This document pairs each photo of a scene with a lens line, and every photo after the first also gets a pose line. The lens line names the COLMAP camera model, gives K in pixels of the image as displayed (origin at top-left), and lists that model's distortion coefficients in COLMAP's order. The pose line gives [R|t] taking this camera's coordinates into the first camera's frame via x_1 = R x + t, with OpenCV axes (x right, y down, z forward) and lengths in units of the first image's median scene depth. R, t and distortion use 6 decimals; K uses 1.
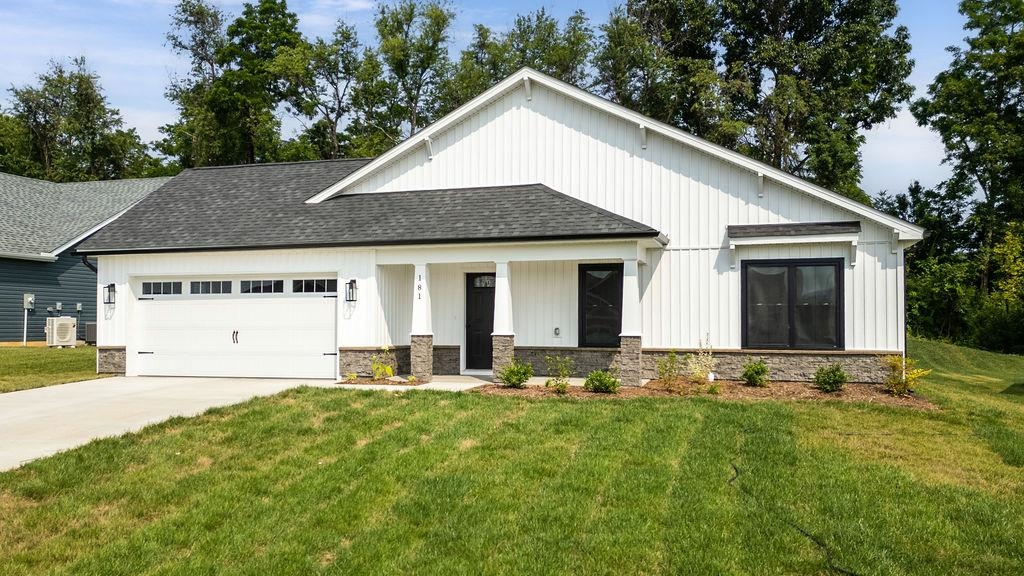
lens RADIAL K [[866.1, 0, 512.0], [0, 866.1, 288.0], [0, 0, 1]] dist [0.052432, -0.010339]
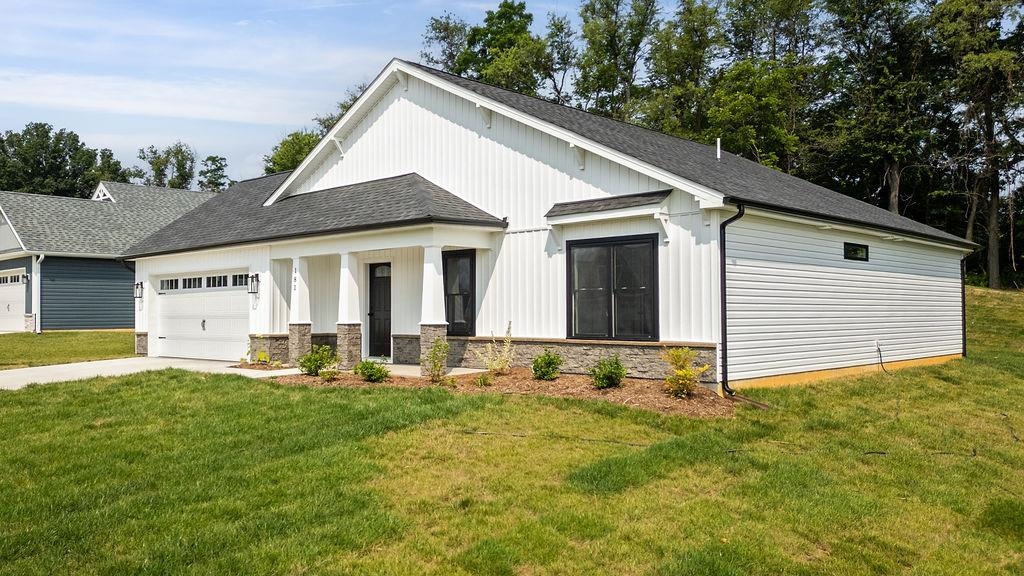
lens RADIAL K [[872.8, 0, 453.1], [0, 872.8, 273.9], [0, 0, 1]] dist [0.093986, 0.000692]
pose [[0.870686, -0.026663, -0.491116, 0.556159], [0.026075, 0.999628, -0.008043, 0.006113], [0.491148, -0.005803, 0.871057, 0.135167]]
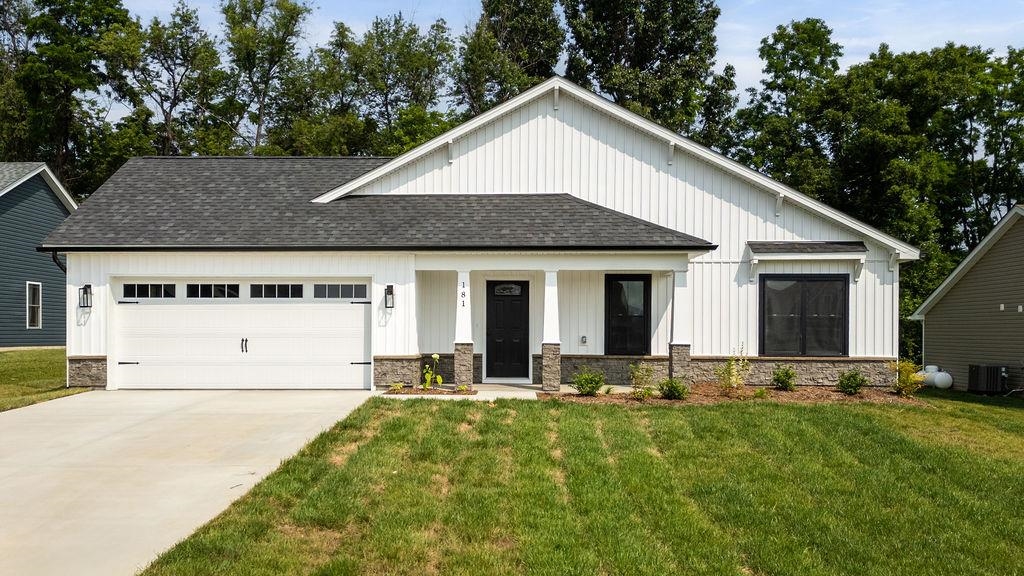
lens RADIAL K [[847.9, 0, 513.1], [0, 847.9, 317.5], [0, 0, 1]] dist [0.071526, -0.068562]
pose [[0.962074, 0.008012, 0.272673, -0.290672], [-0.014817, 0.999628, 0.022905, 0.002036], [-0.272388, -0.026076, 0.961834, 0.059487]]
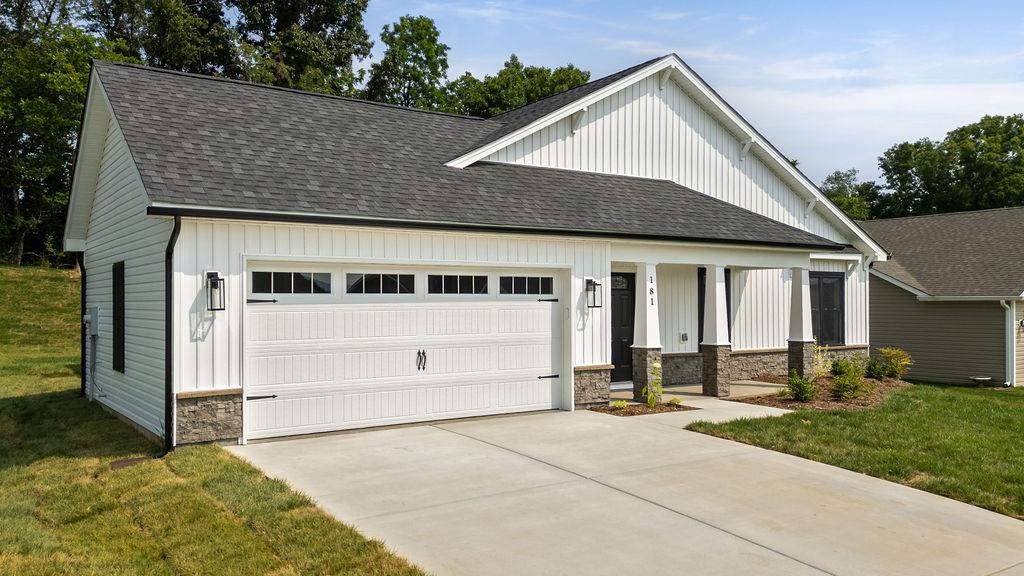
lens RADIAL K [[819.0, 0, 512.0], [0, 819.0, 288.0], [0, 0, 1]] dist [0.064308, -0.002228]
pose [[0.614244, 0.013850, 0.788995, -0.761528], [-0.031138, 0.999493, 0.006697, -0.004606], [-0.788502, -0.028681, 0.614363, 0.570553]]
